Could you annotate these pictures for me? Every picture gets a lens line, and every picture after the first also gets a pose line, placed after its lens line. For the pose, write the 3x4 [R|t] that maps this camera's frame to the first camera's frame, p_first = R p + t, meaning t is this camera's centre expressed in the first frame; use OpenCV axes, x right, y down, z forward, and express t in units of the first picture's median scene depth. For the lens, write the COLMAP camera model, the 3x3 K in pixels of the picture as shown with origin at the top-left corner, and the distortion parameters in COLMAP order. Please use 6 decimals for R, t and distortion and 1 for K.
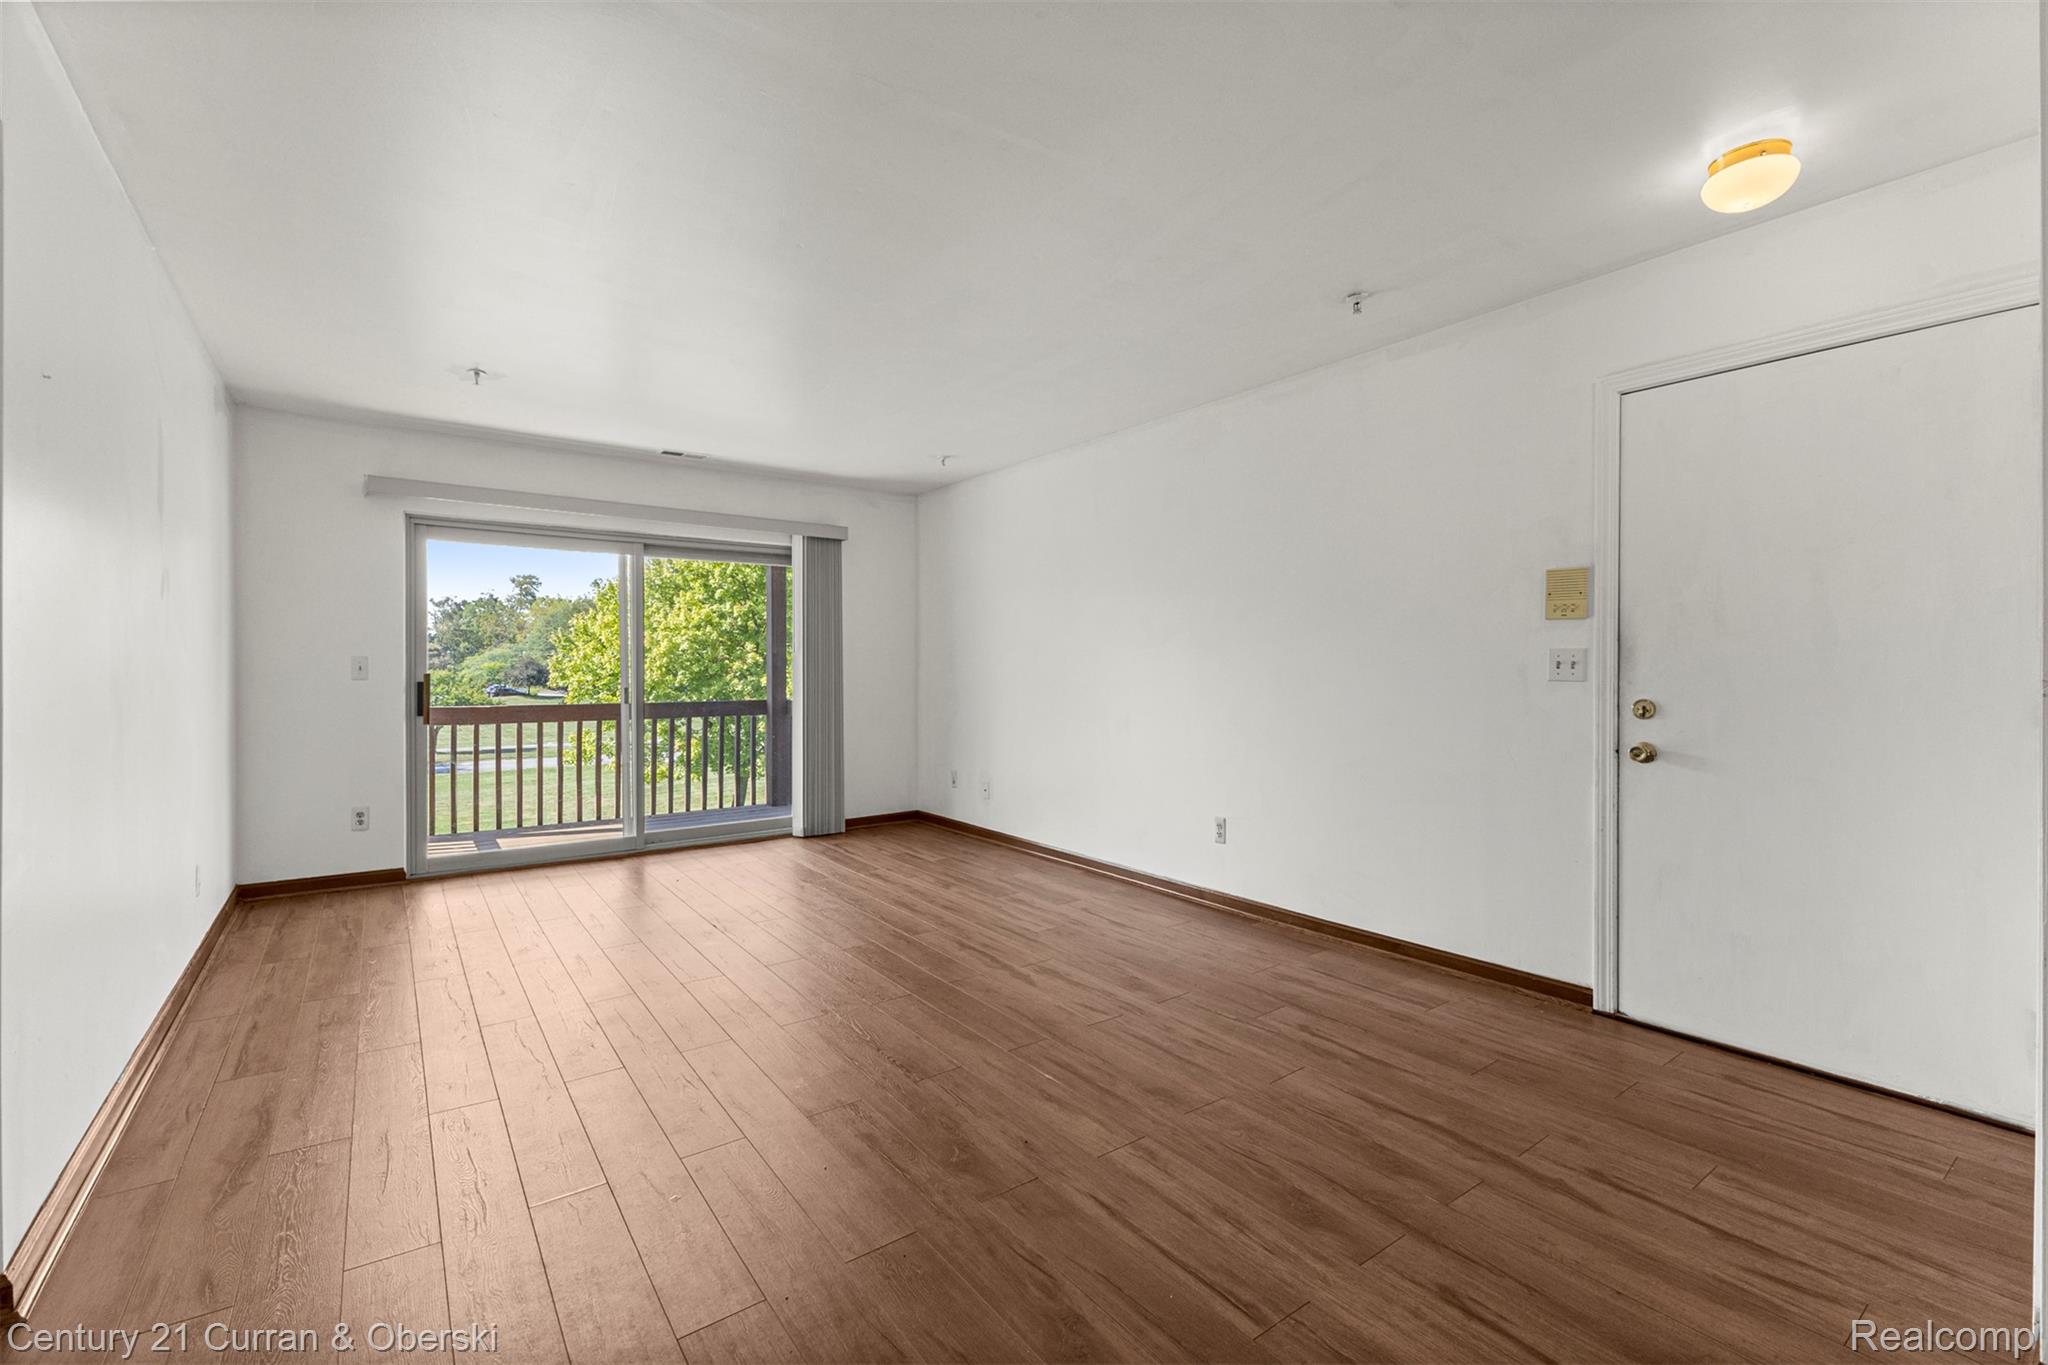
lens RADIAL K [[885.5, 0, 1018.2], [0, 885.5, 663.4], [0, 0, 1]] dist [0.010845, -0.000609]
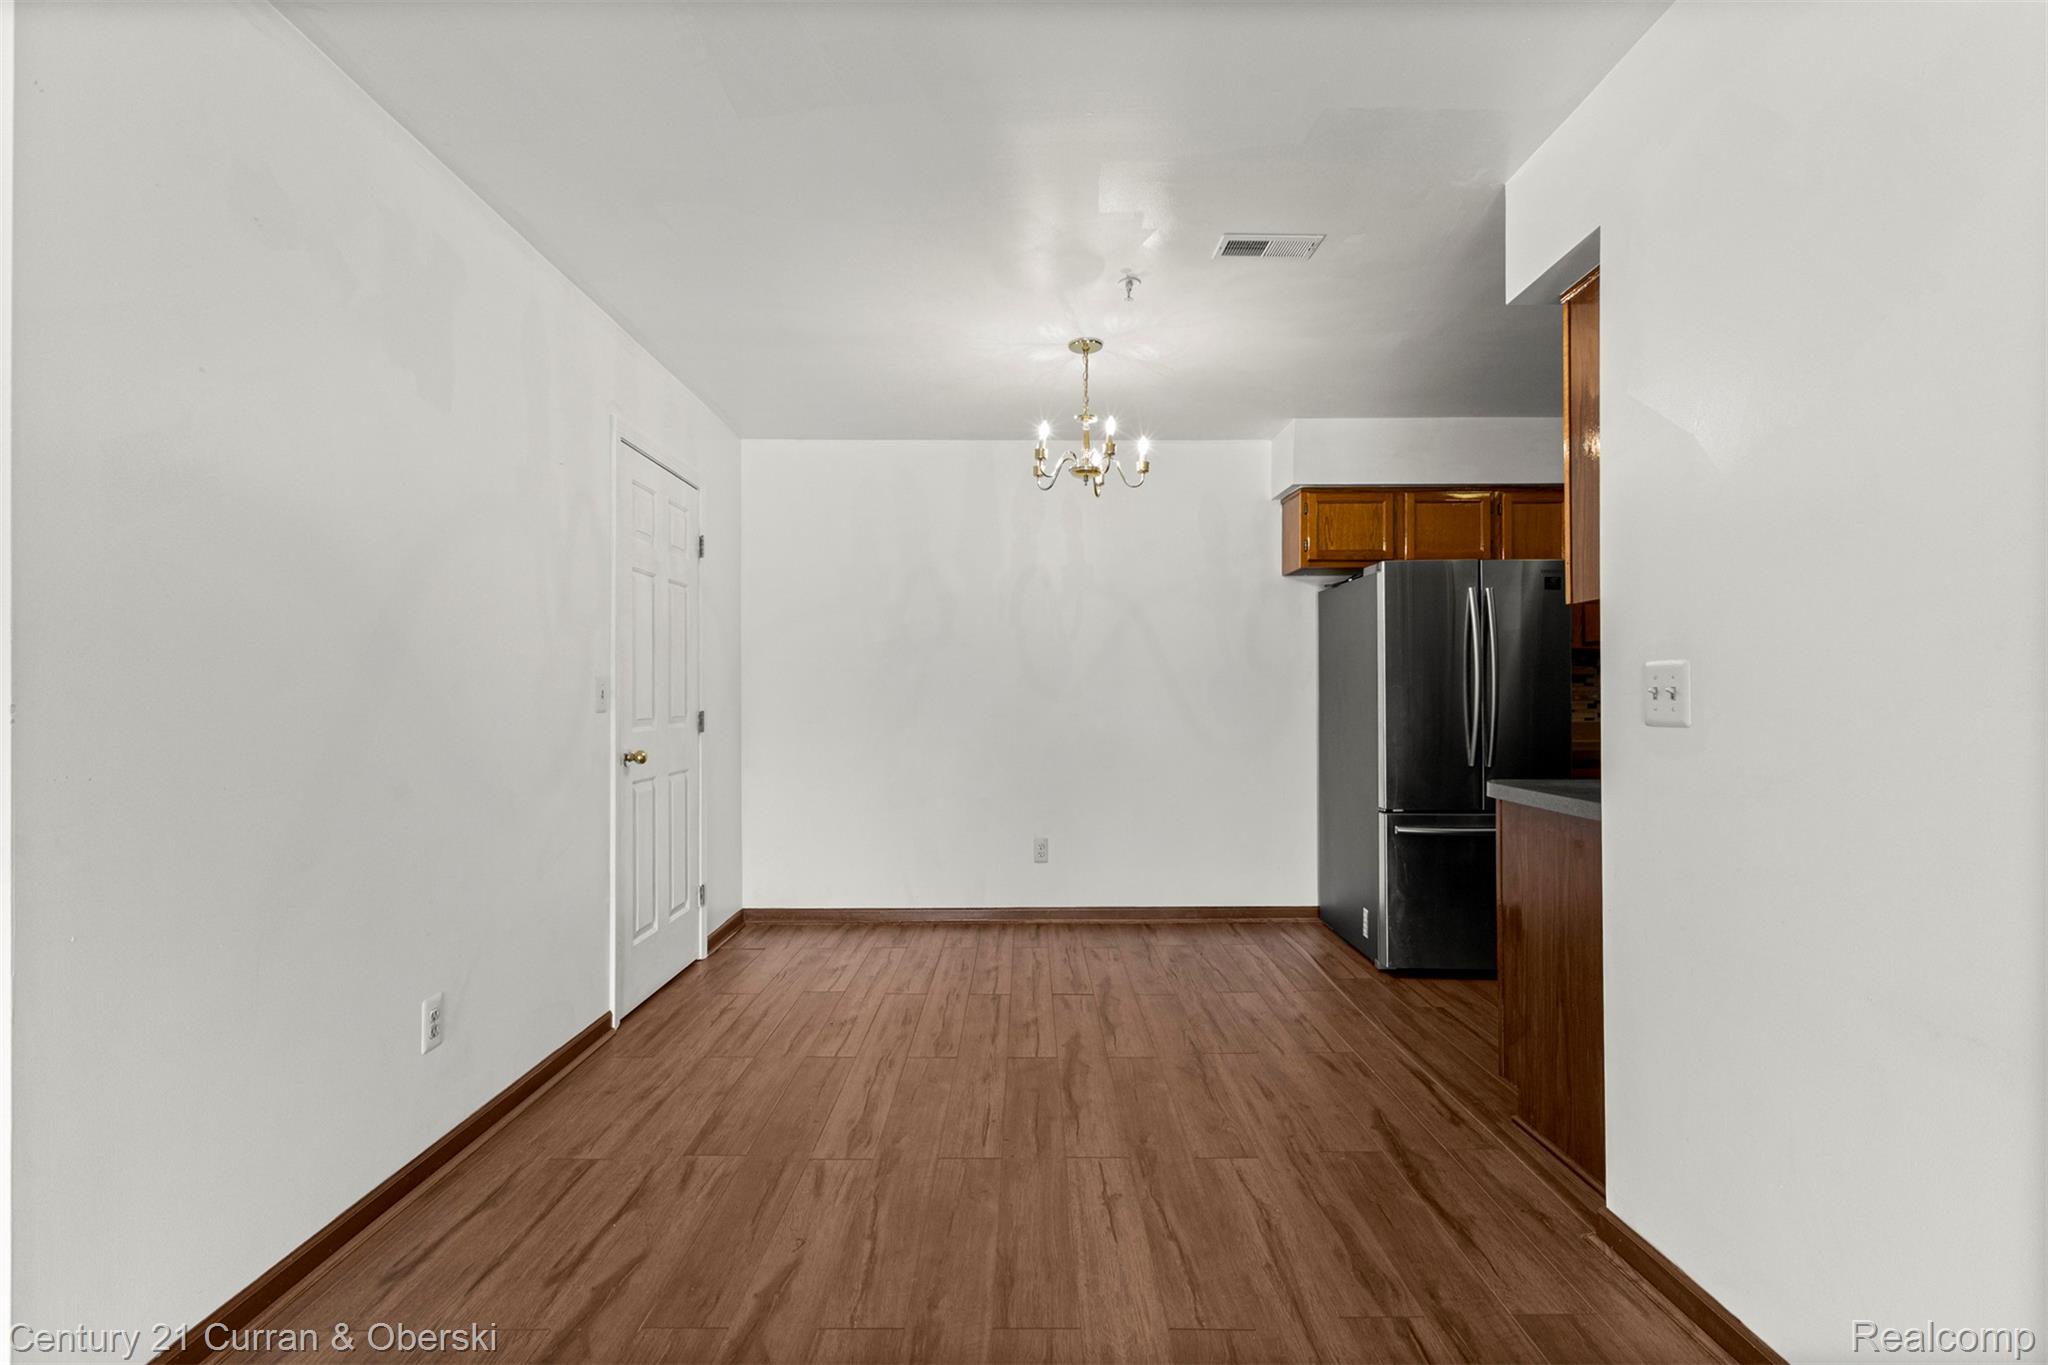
lens RADIAL K [[885.5, 0, 1026.3], [0, 885.5, 692.4], [0, 0, 1]] dist [0.010845, -0.000609]
pose [[-0.811435, 0.006155, 0.584411, -0.045001], [-0.001153, 0.999926, -0.012132, 0.002625], [-0.584442, -0.010519, -0.811367, 0.277392]]
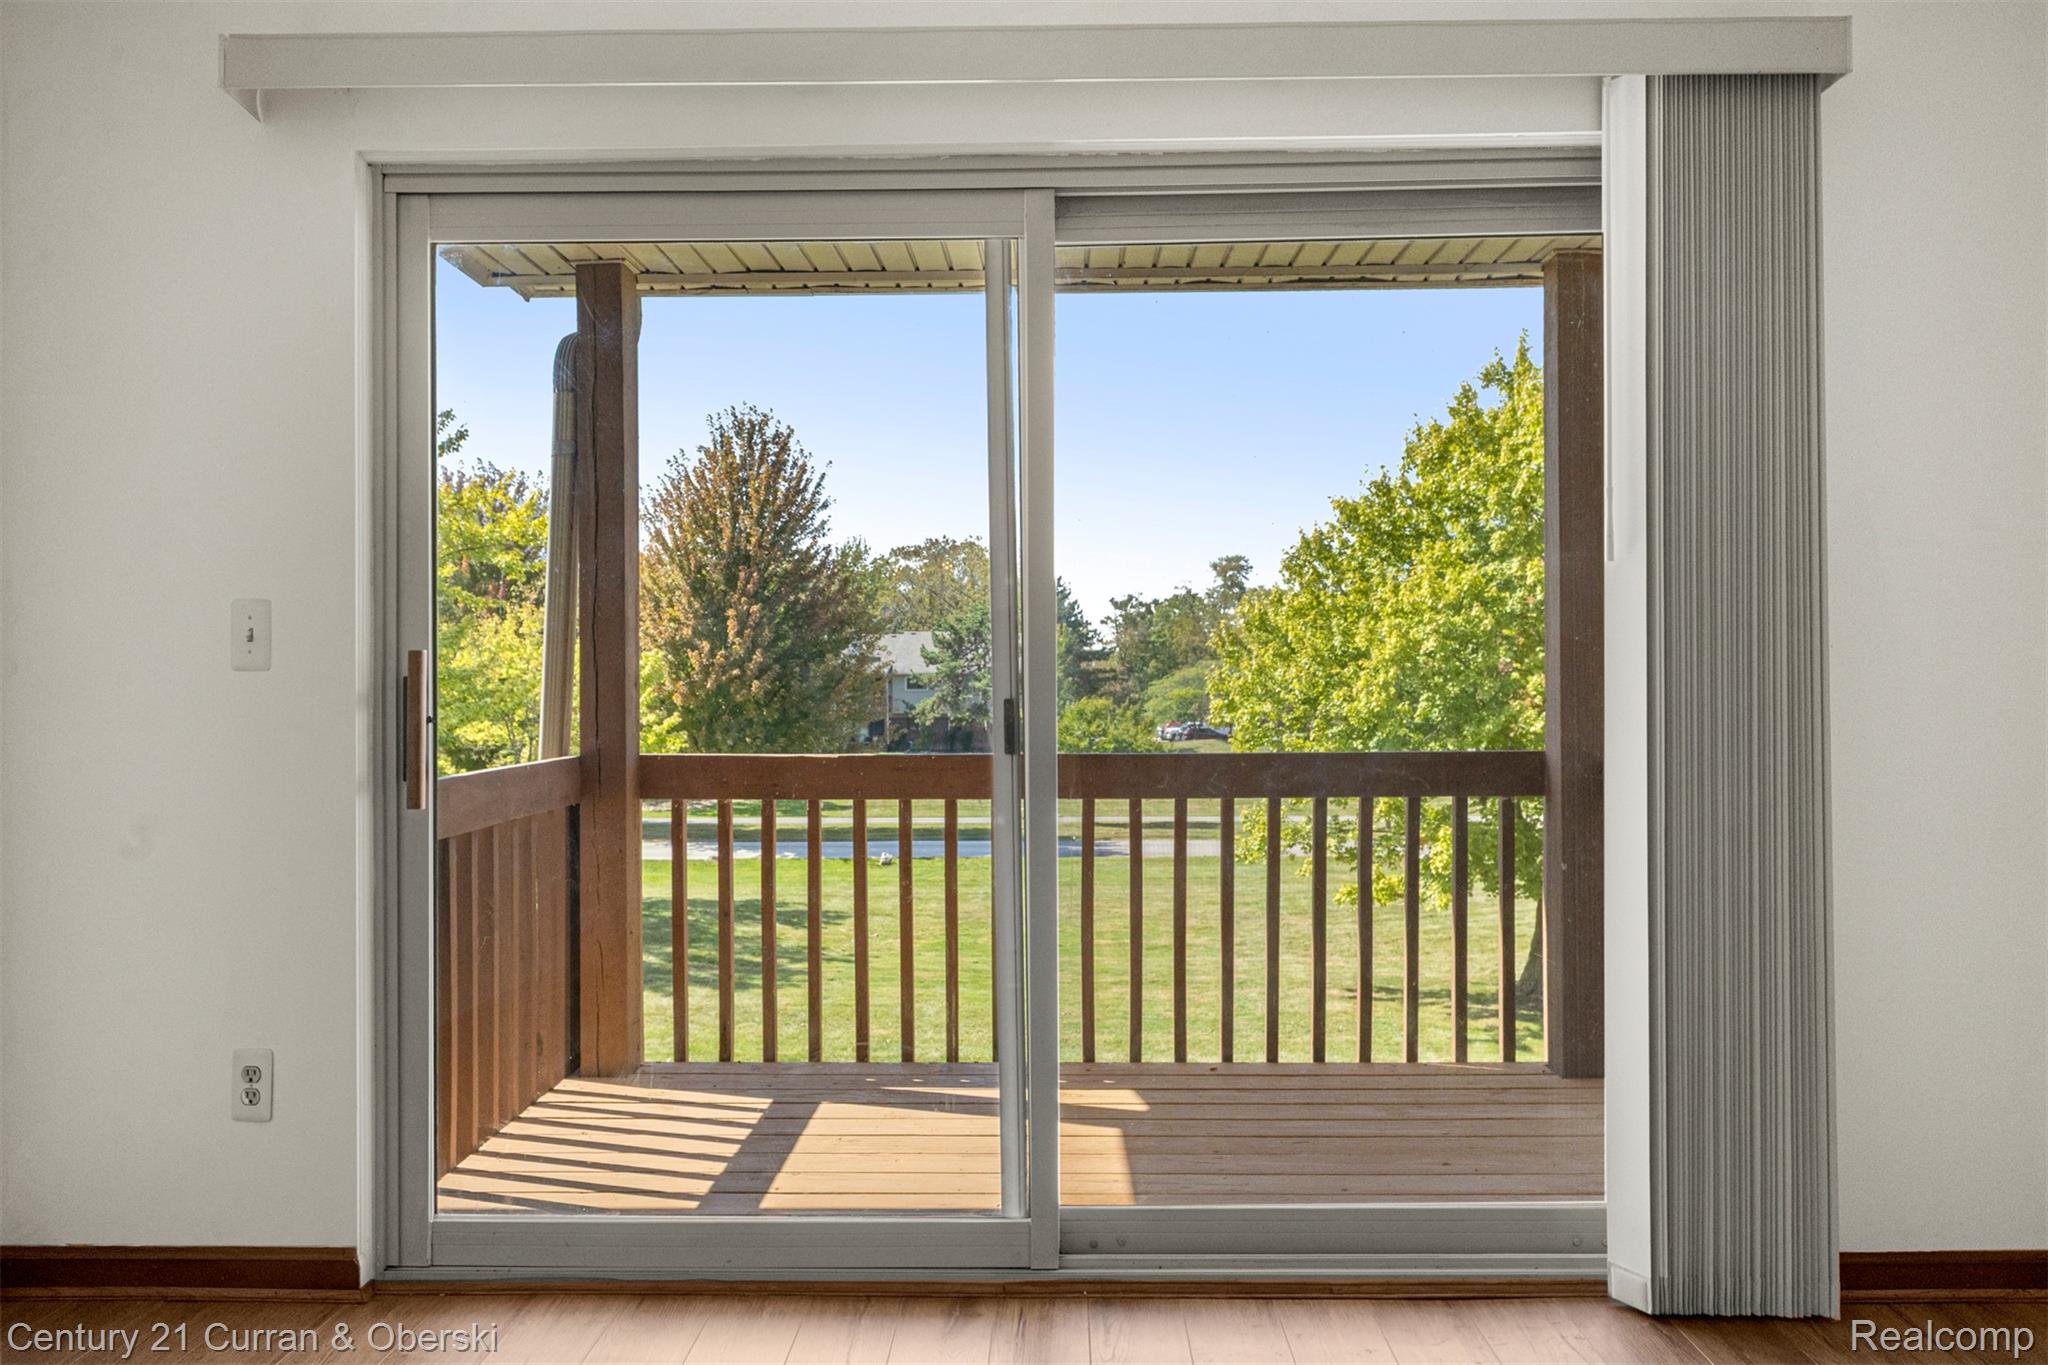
lens RADIAL K [[1490.1, 0, 1024.1], [0, 1490.1, 704.6], [0, 0, 1]] dist [0.006512, 0.004013]
pose [[0.795084, -0.001392, -0.606498, -0.138804], [0.007707, 0.999940, 0.007808, 0.024239], [0.606451, -0.010882, 0.795047, 0.606521]]
